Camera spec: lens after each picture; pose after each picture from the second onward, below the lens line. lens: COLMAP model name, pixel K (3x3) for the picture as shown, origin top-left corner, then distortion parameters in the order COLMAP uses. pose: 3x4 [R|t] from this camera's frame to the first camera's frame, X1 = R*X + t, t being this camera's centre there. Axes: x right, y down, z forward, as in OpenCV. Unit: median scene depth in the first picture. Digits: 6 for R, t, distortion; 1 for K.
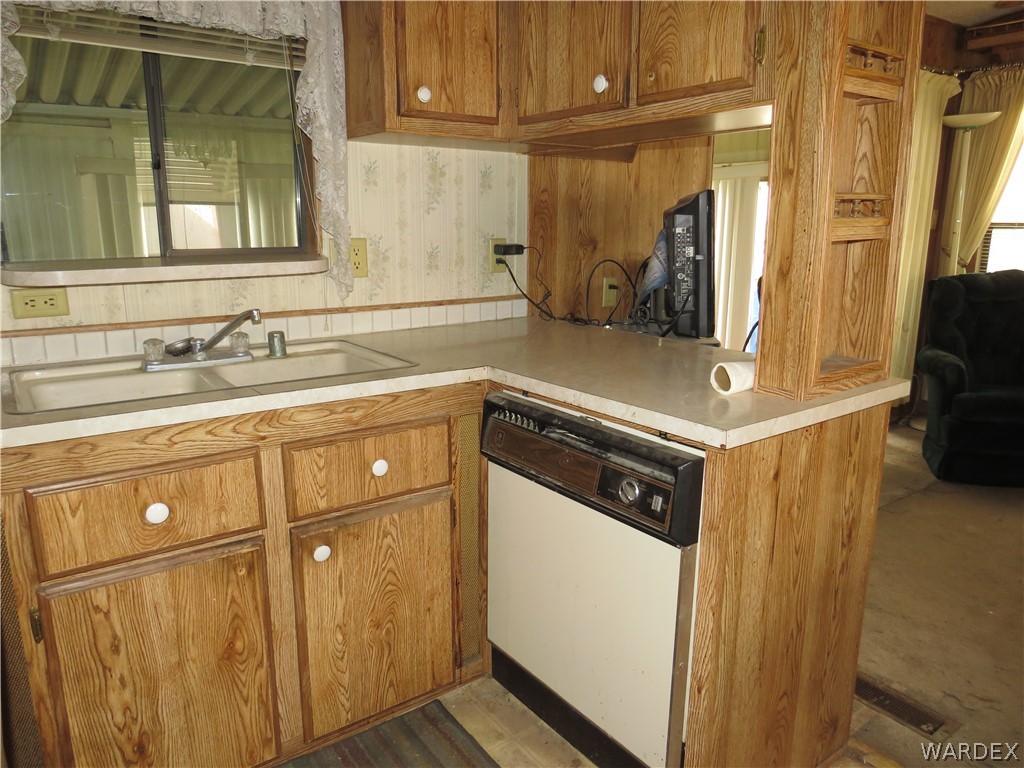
lens RADIAL K [[716.0, 0, 518.2], [0, 716.0, 387.9], [0, 0, 1]] dist [-0.040213, 0.017907]
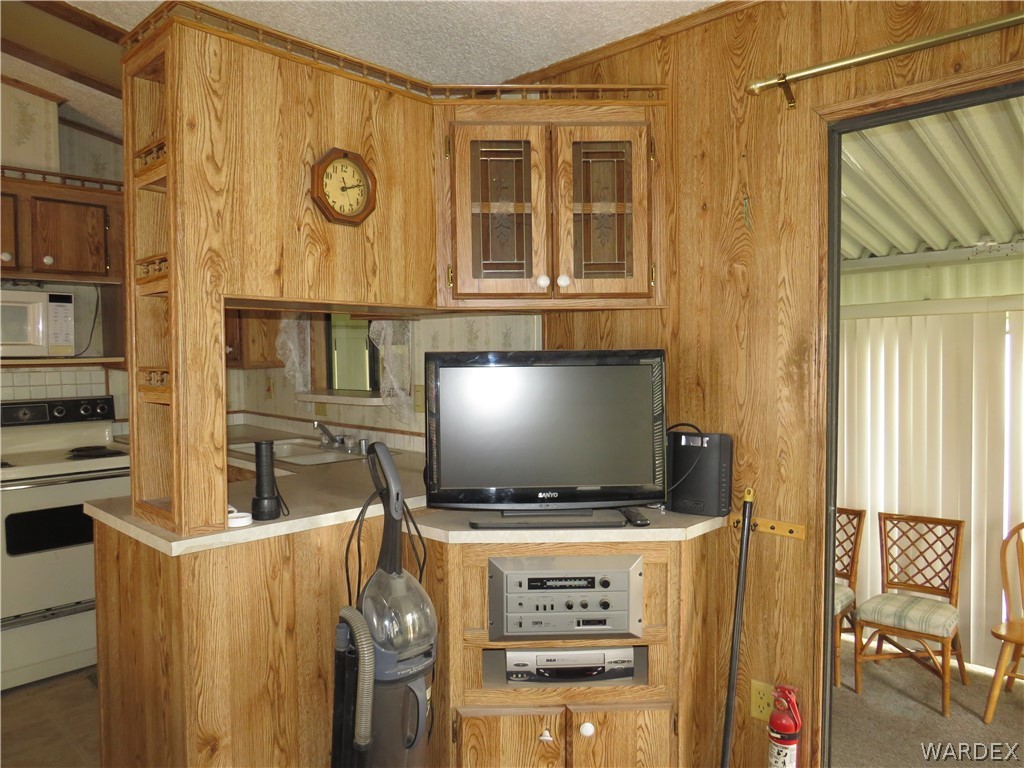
lens RADIAL K [[716.0, 0, 507.3], [0, 716.0, 385.3], [0, 0, 1]] dist [-0.040213, 0.017907]
pose [[0.168336, 0.040808, -0.984885, 1.625698], [-0.217096, 0.976145, 0.003340, -0.338071], [0.961526, 0.213252, 0.173179, 1.231638]]
